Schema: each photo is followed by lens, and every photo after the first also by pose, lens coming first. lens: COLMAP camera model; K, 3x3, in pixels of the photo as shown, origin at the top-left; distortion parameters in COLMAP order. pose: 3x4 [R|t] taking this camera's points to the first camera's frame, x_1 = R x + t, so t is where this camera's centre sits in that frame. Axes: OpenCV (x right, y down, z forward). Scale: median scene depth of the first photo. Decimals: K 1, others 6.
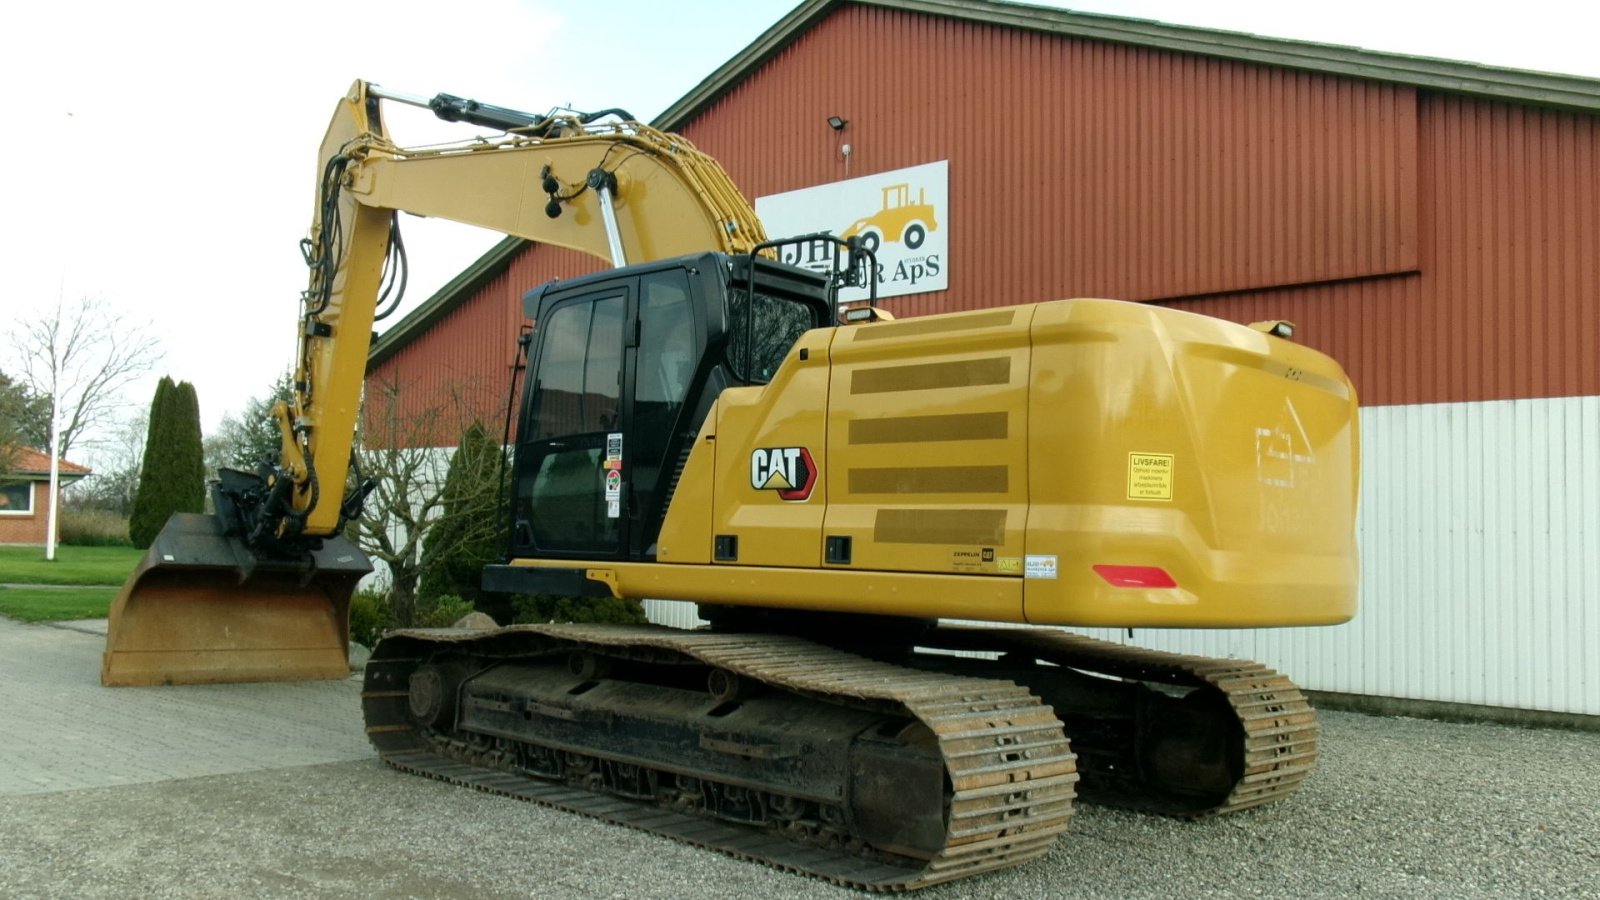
lens RADIAL K [[1348.8, 0, 796.8], [0, 1348.8, 463.2], [0, 0, 1]] dist [0.005359, 0.014454]
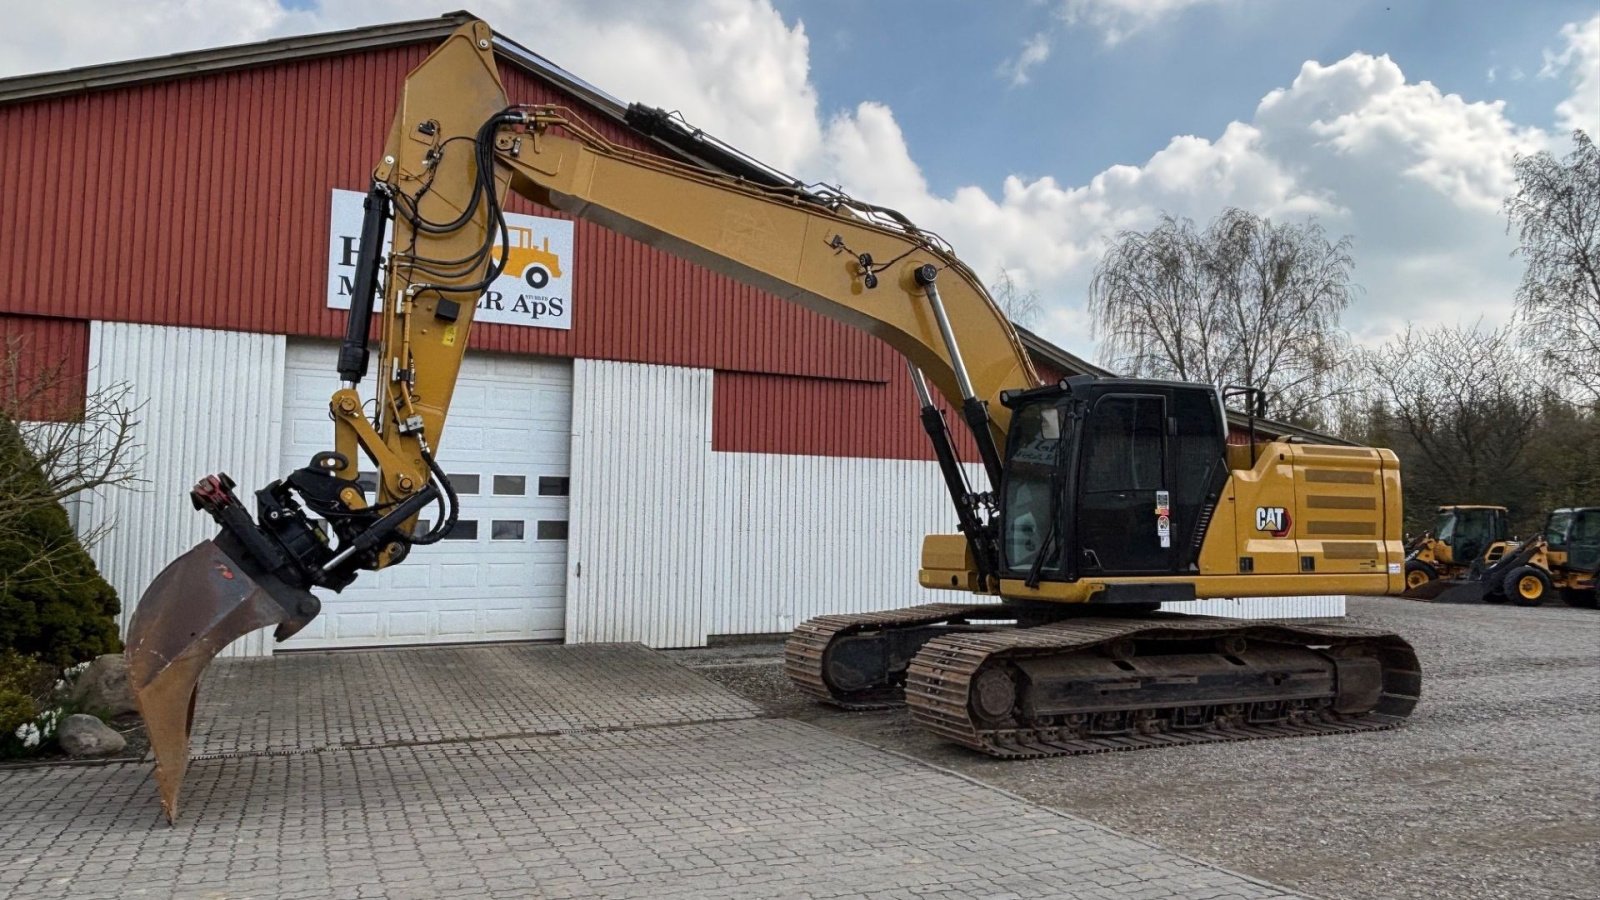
lens RADIAL K [[1093.6, 0, 797.5], [0, 1093.6, 448.6], [0, 0, 1]] dist [0.038576, -0.043786]
pose [[0.385062, 0.050787, 0.921492, -1.307041], [-0.052458, 0.998075, -0.033087, -0.006833], [-0.921399, -0.035599, 0.386985, 0.827594]]
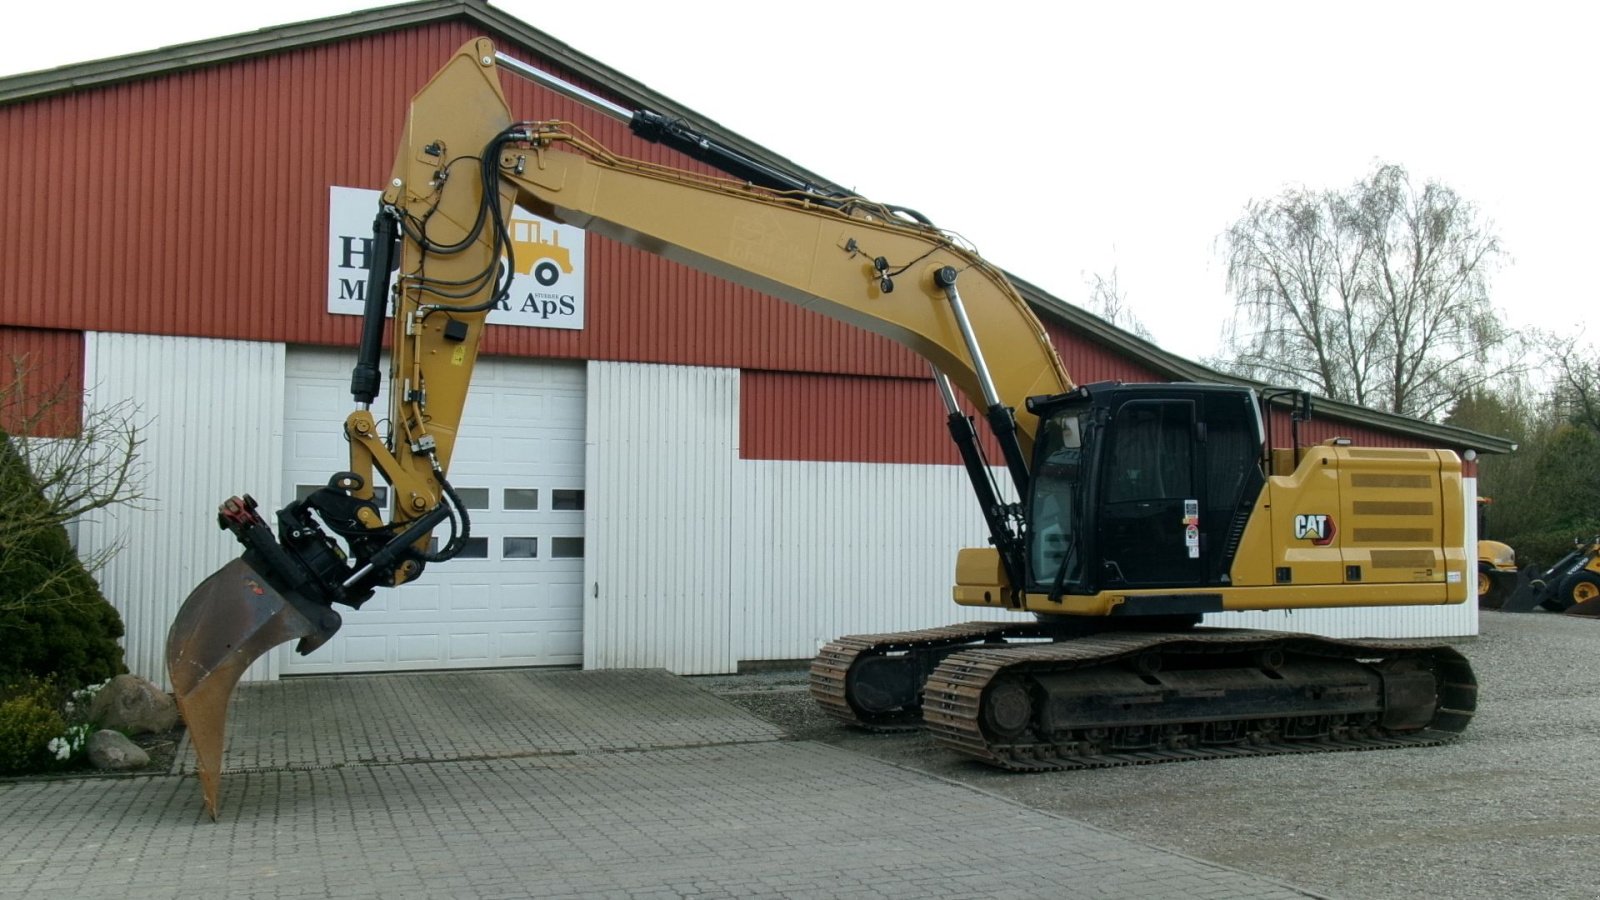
lens RADIAL K [[1344.7, 0, 804.2], [0, 1344.7, 464.8], [0, 0, 1]] dist [-0.003061, 0.039197]
pose [[0.431645, 0.031760, 0.901484, -1.484808], [-0.039705, 0.999080, -0.016187, -0.017558], [-0.901169, -0.028806, 0.432509, 0.687577]]
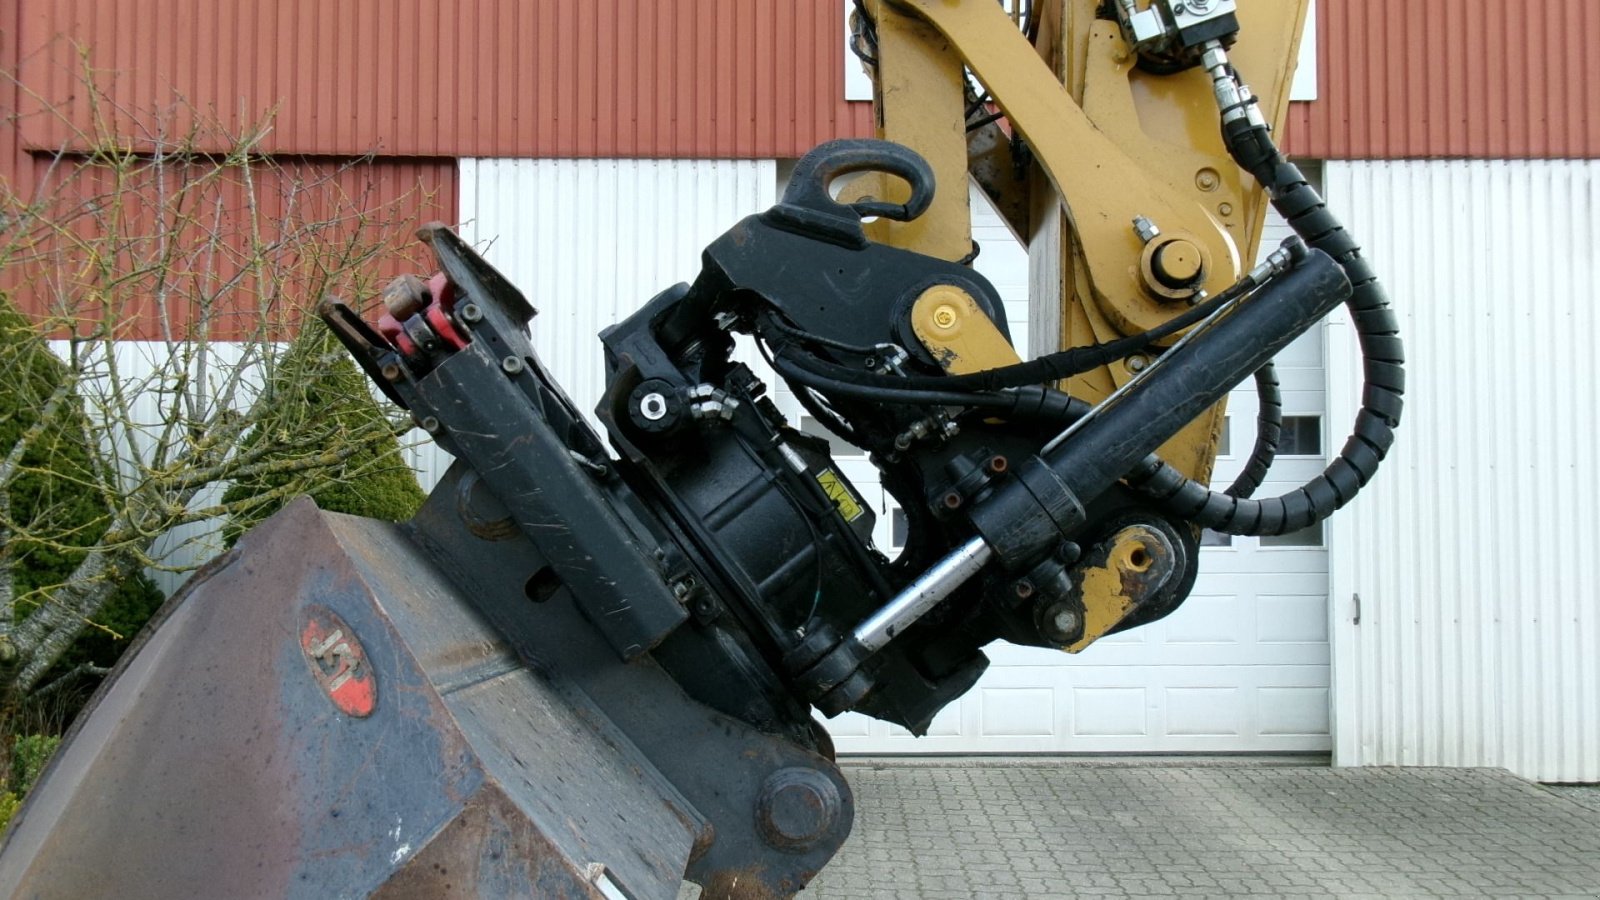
lens RADIAL K [[1348.8, 0, 803.5], [0, 1348.8, 464.6], [0, 0, 1]] dist [0.005359, 0.014454]
pose [[0.745475, 0.015254, 0.666359, -0.787030], [-0.017637, 0.999839, -0.003158, 0.051264], [-0.666300, -0.009399, 0.745624, 1.359938]]
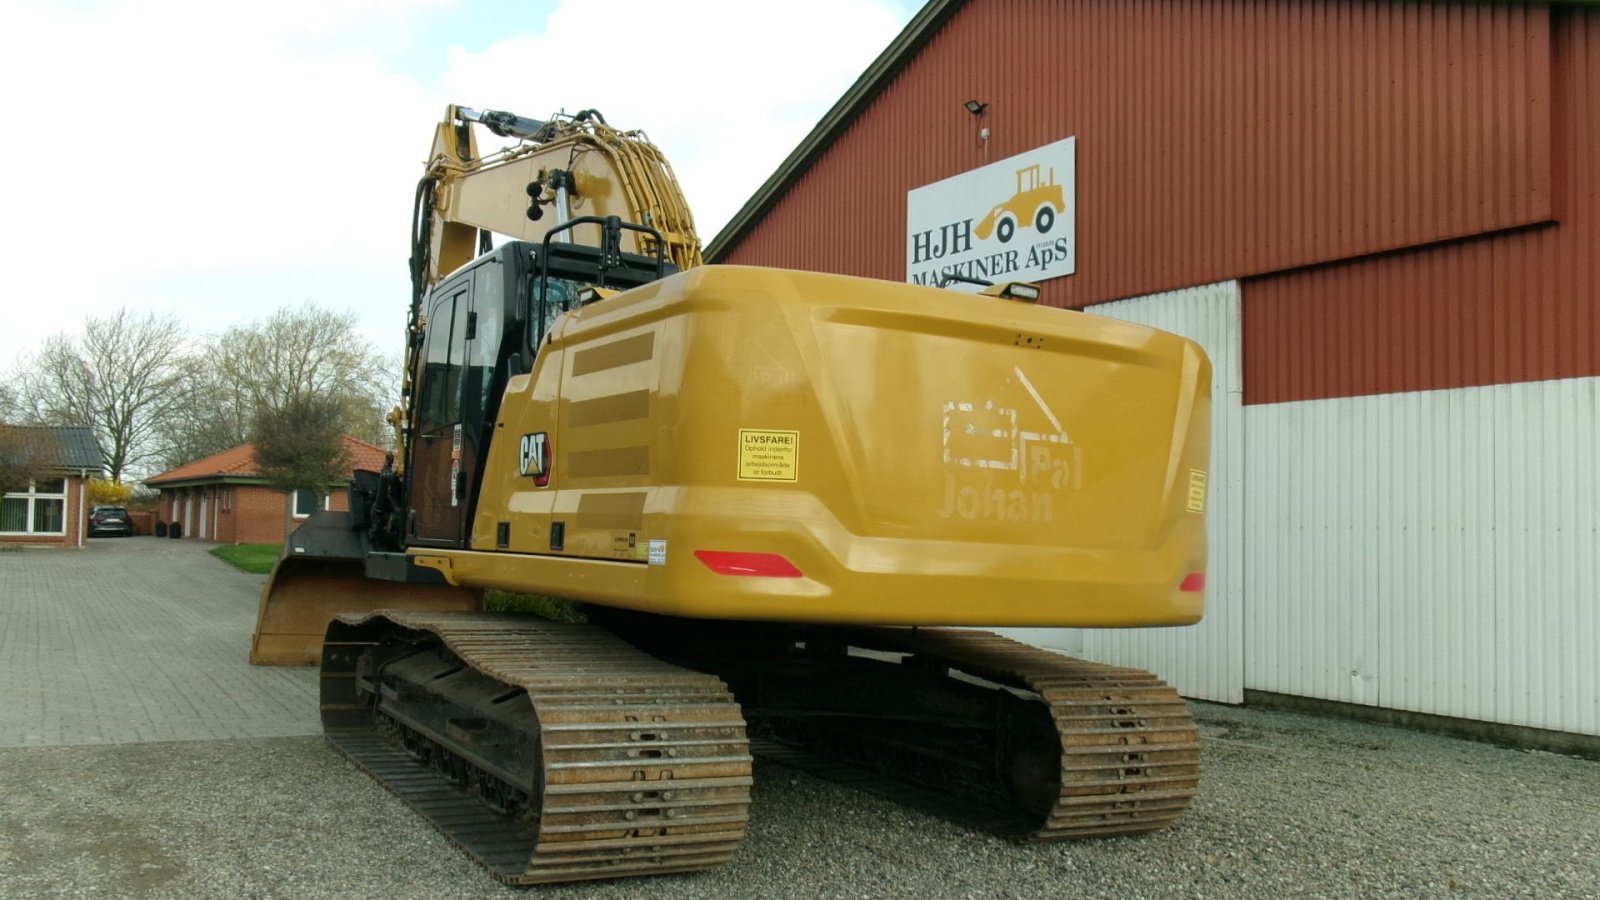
lens RADIAL K [[1348.8, 0, 799.6], [0, 1348.8, 462.2], [0, 0, 1]] dist [0.005359, 0.014454]
pose [[0.957150, -0.010257, -0.289411, 0.374542], [0.008445, 0.999936, -0.007509, 0.014895], [0.289470, 0.004743, 0.957175, 0.087231]]
